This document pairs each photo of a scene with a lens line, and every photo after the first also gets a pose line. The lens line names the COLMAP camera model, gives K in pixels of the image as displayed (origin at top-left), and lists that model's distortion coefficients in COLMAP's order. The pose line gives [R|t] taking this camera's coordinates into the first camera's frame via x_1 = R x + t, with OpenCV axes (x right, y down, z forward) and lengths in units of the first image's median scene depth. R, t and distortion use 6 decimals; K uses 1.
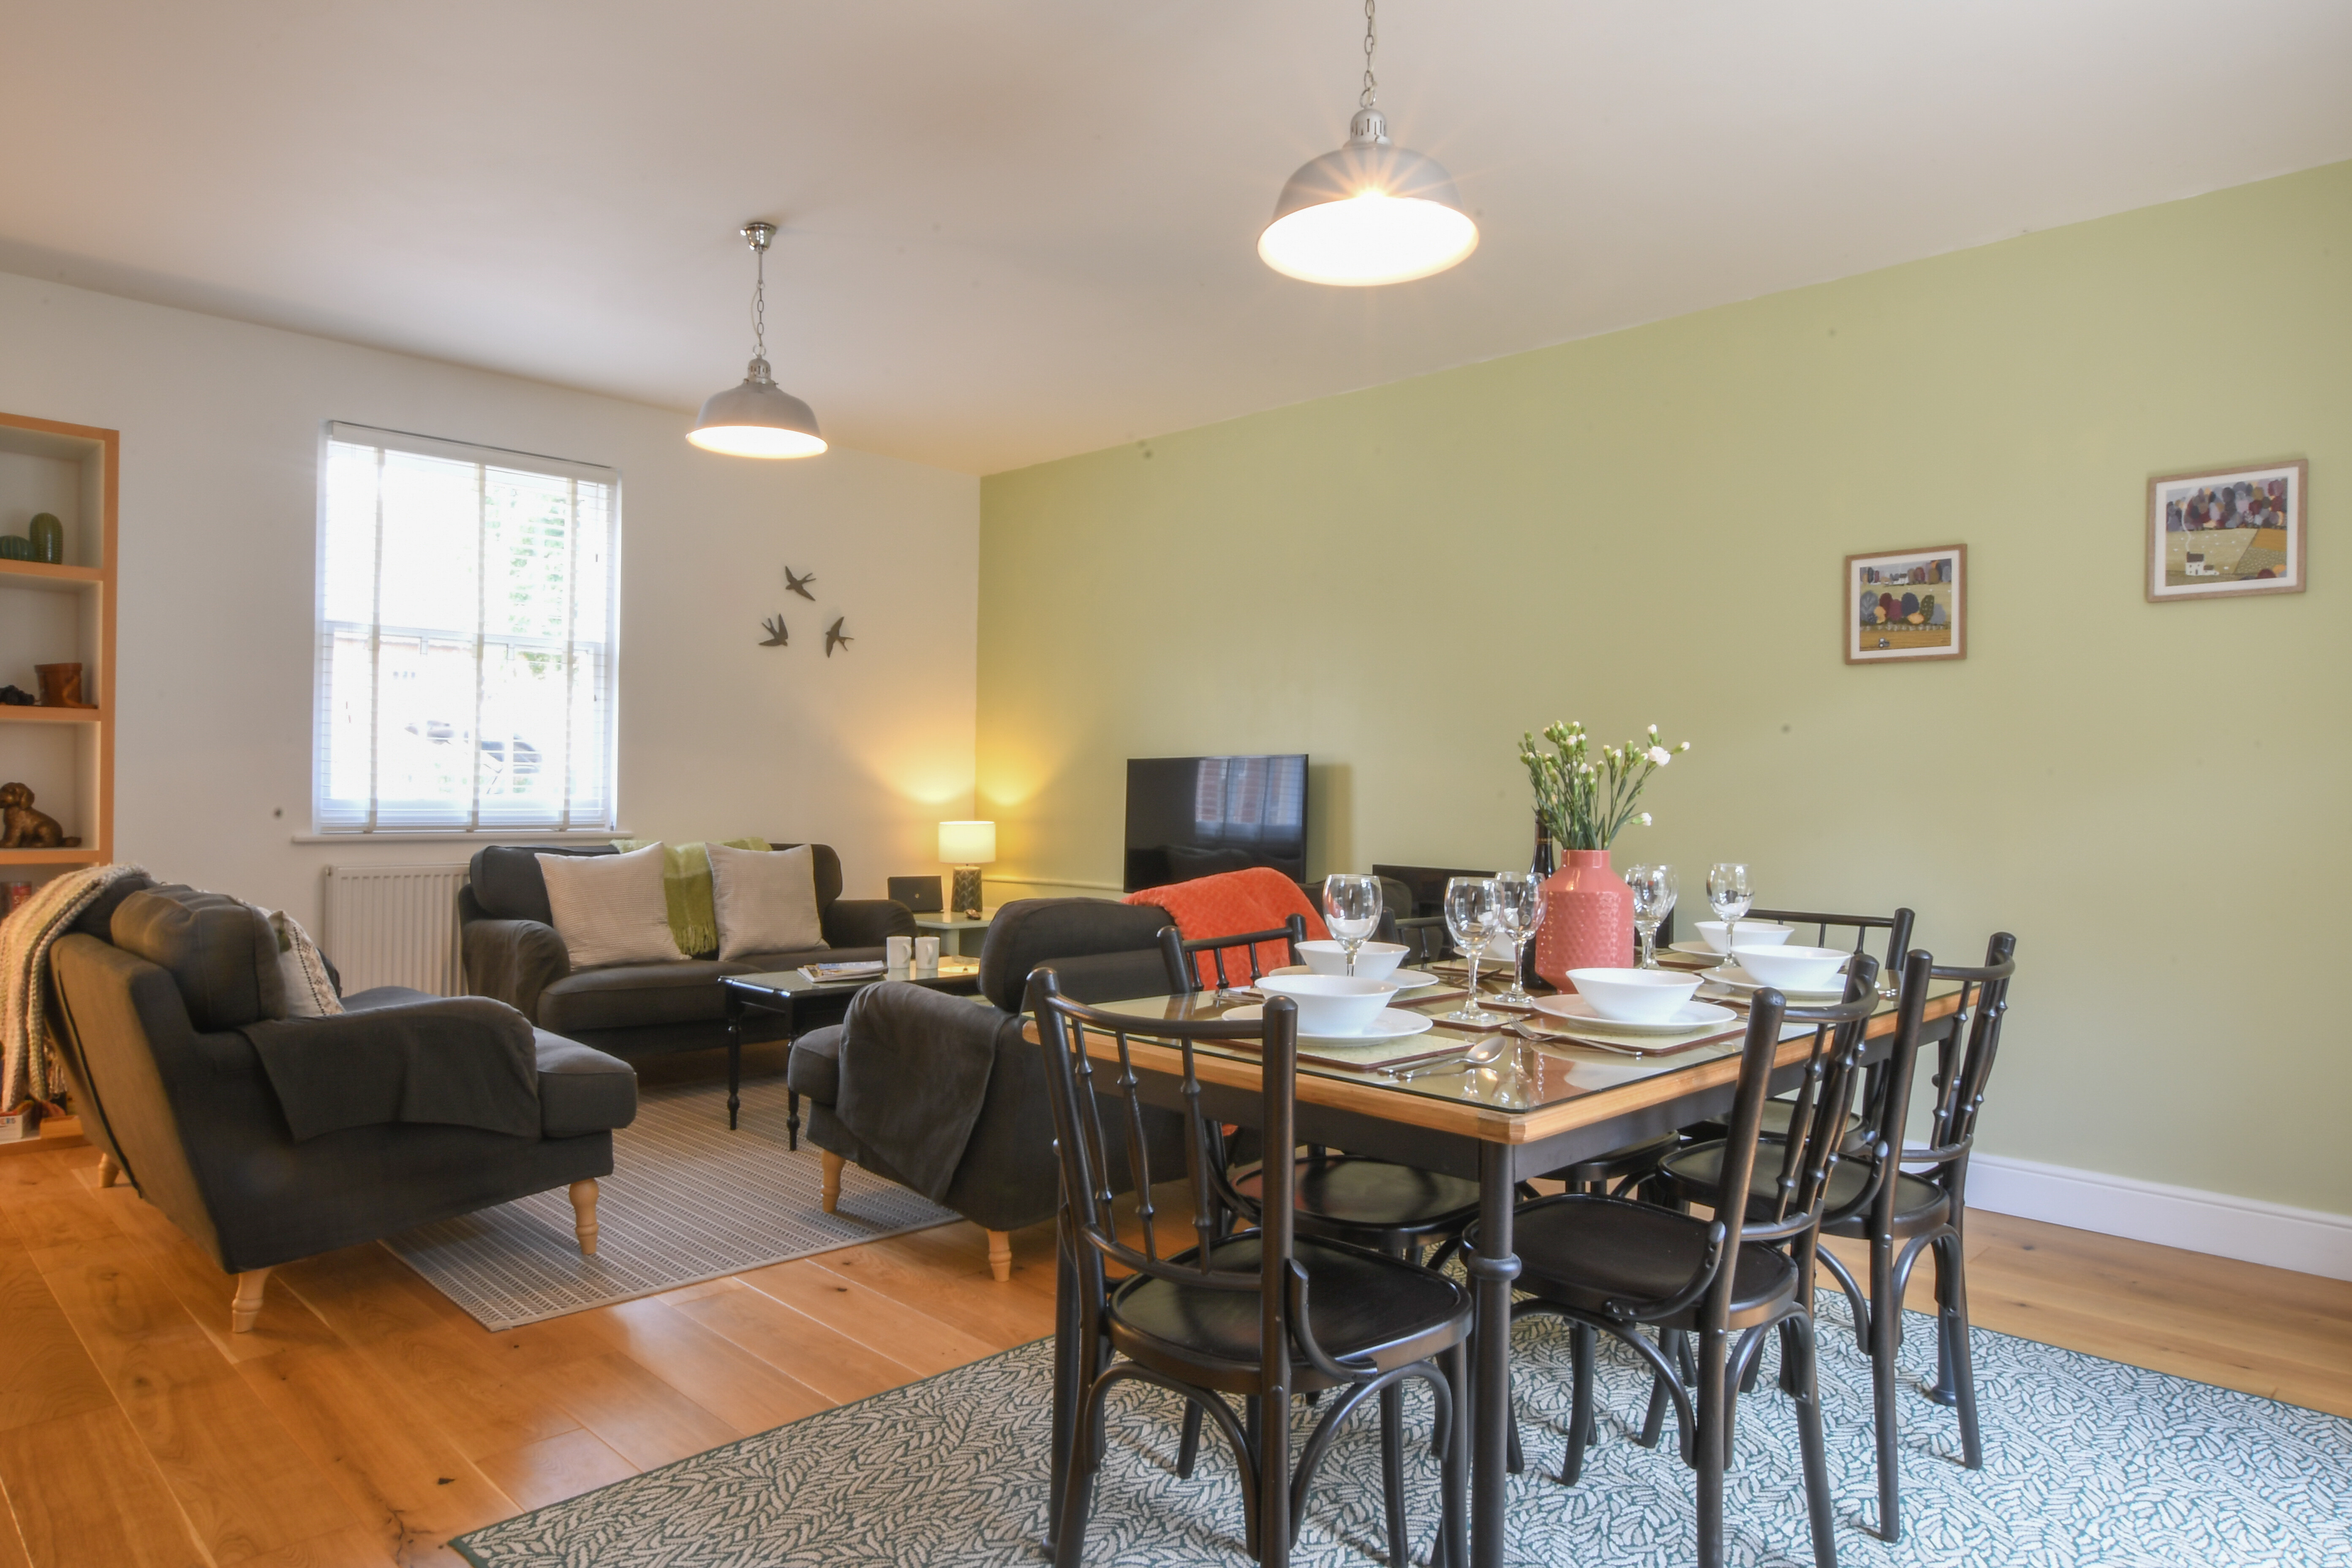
lens RADIAL K [[1454.3, 0, 1176.0], [0, 1454.3, 784.0], [0, 0, 1]] dist [0.003925, 0.001534]
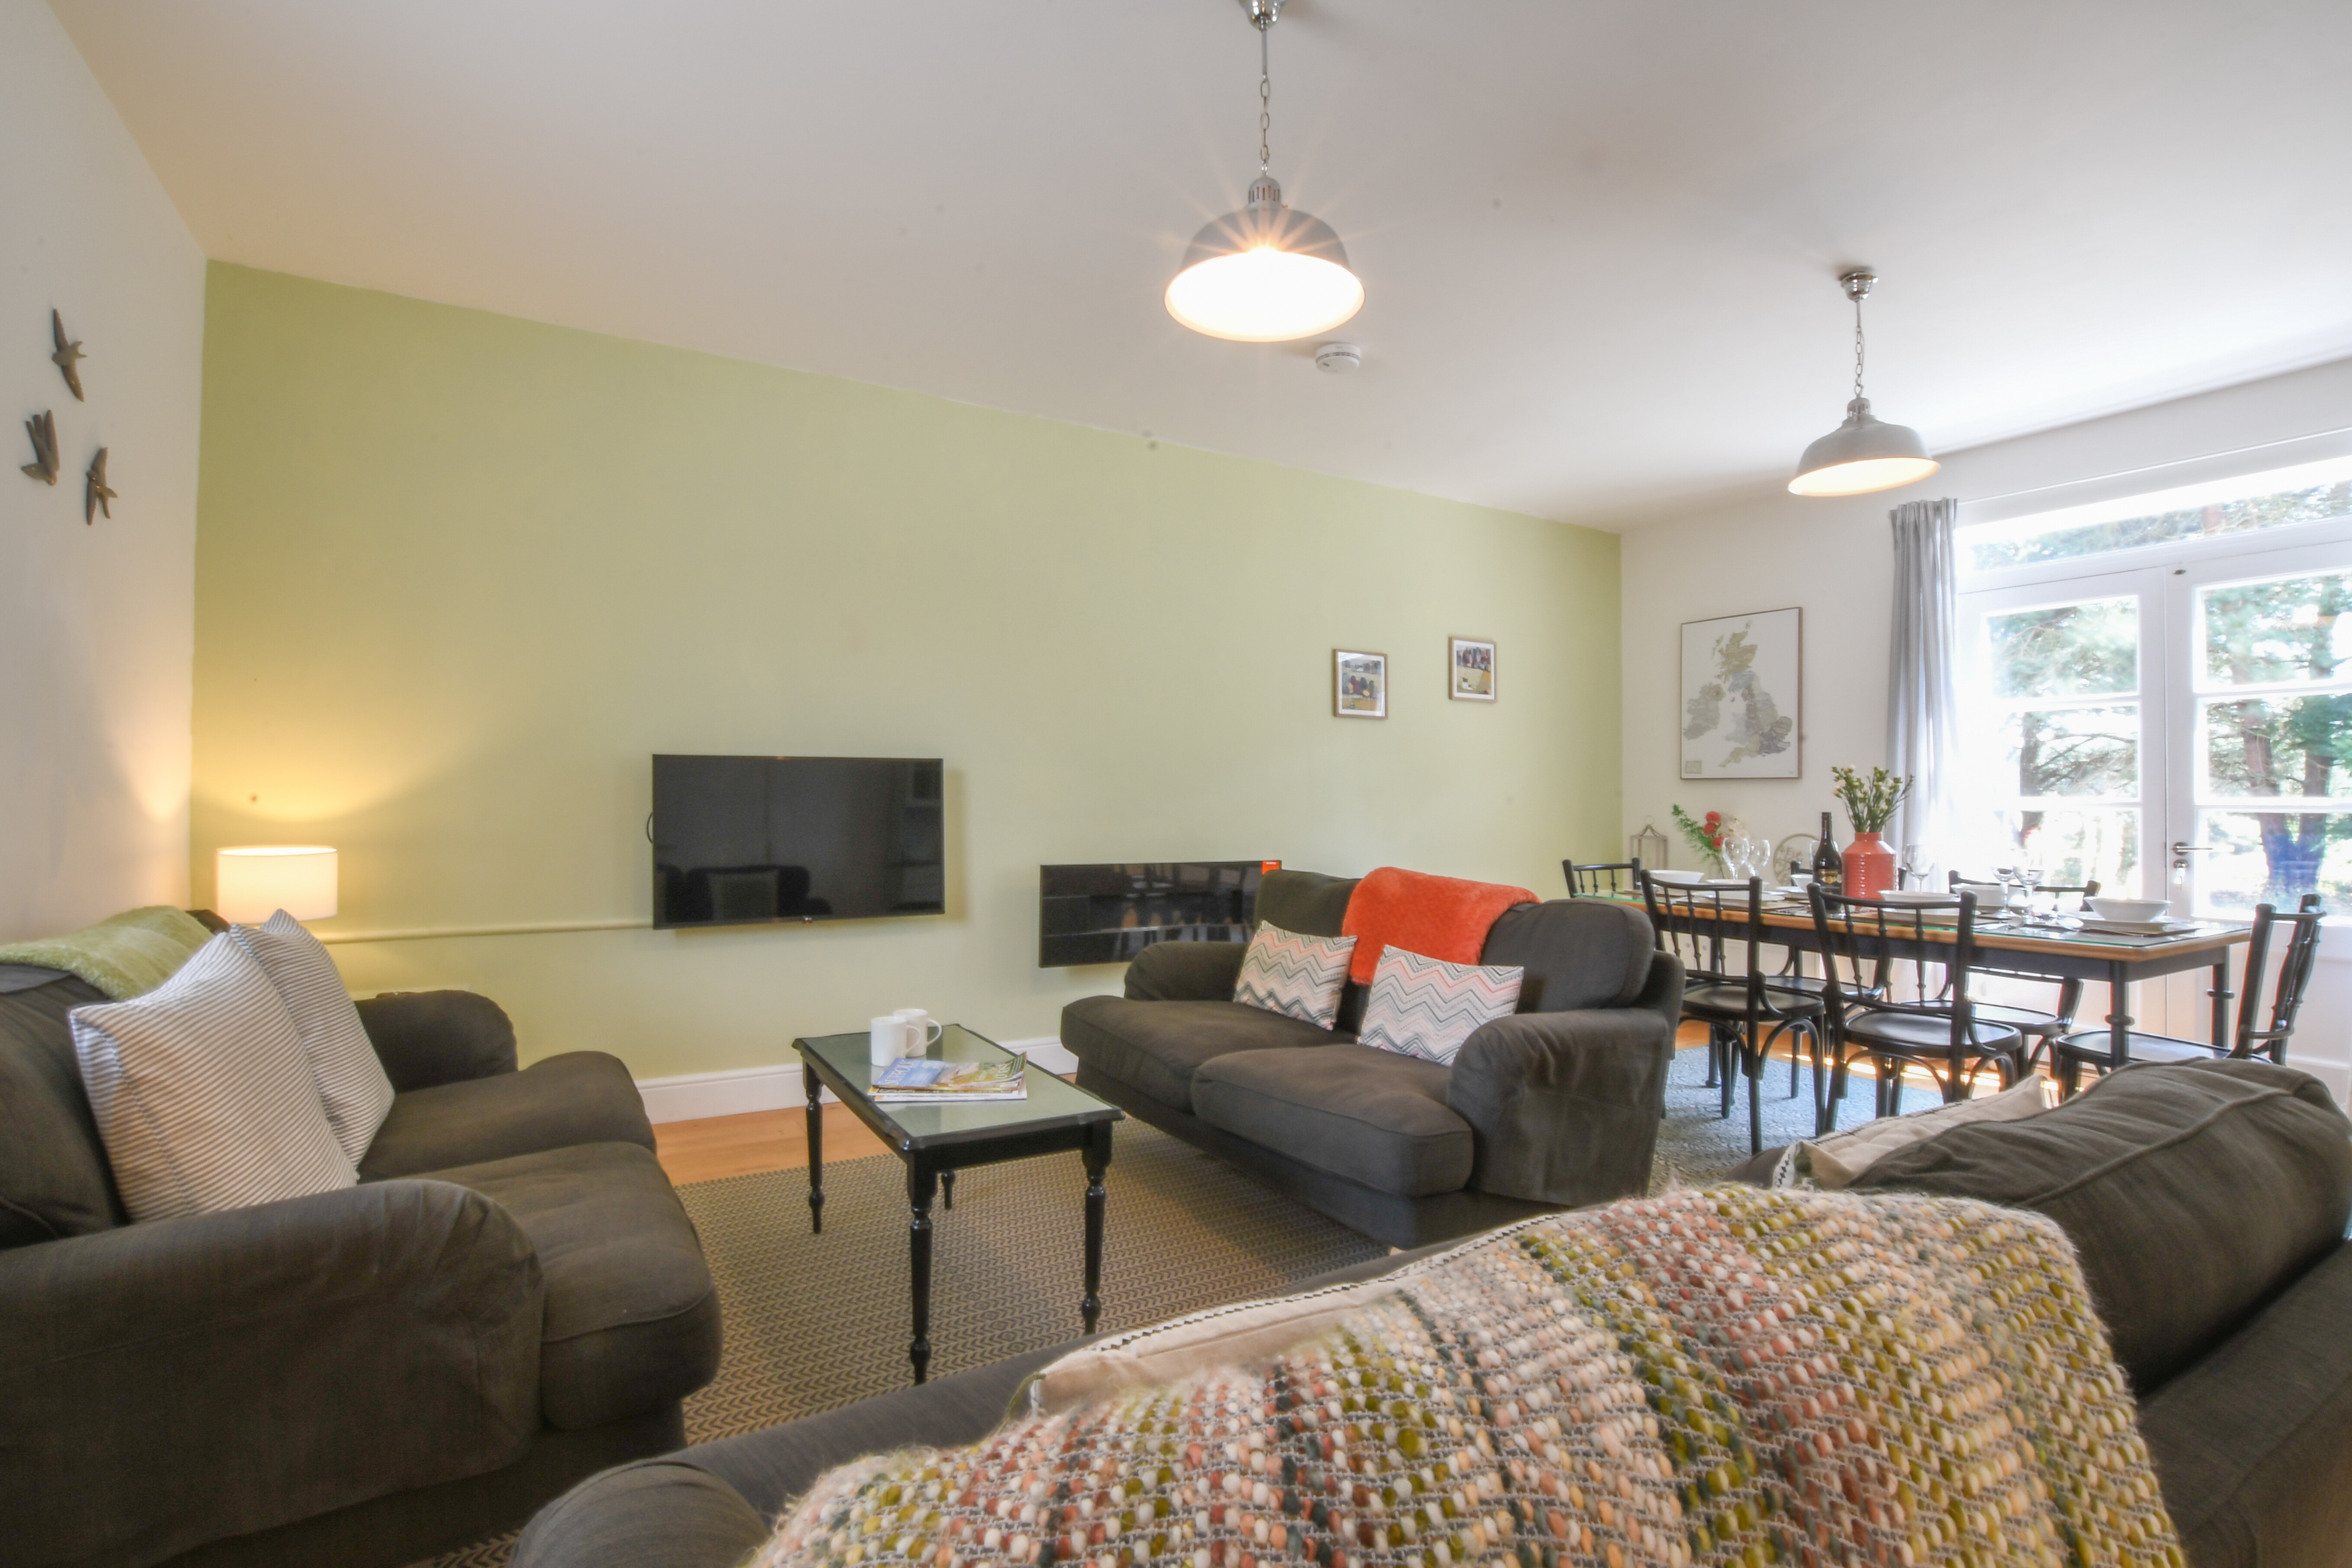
lens RADIAL K [[1095.0, 0, 1176.0], [0, 1095.0, 784.0], [0, 0, 1]] dist [-0.002055, -0.000293]
pose [[0.257571, 0.000610, 0.966259, -0.783292], [-0.009730, 0.999951, 0.001963, -0.007380], [-0.966210, -0.009907, 0.257564, 0.879663]]
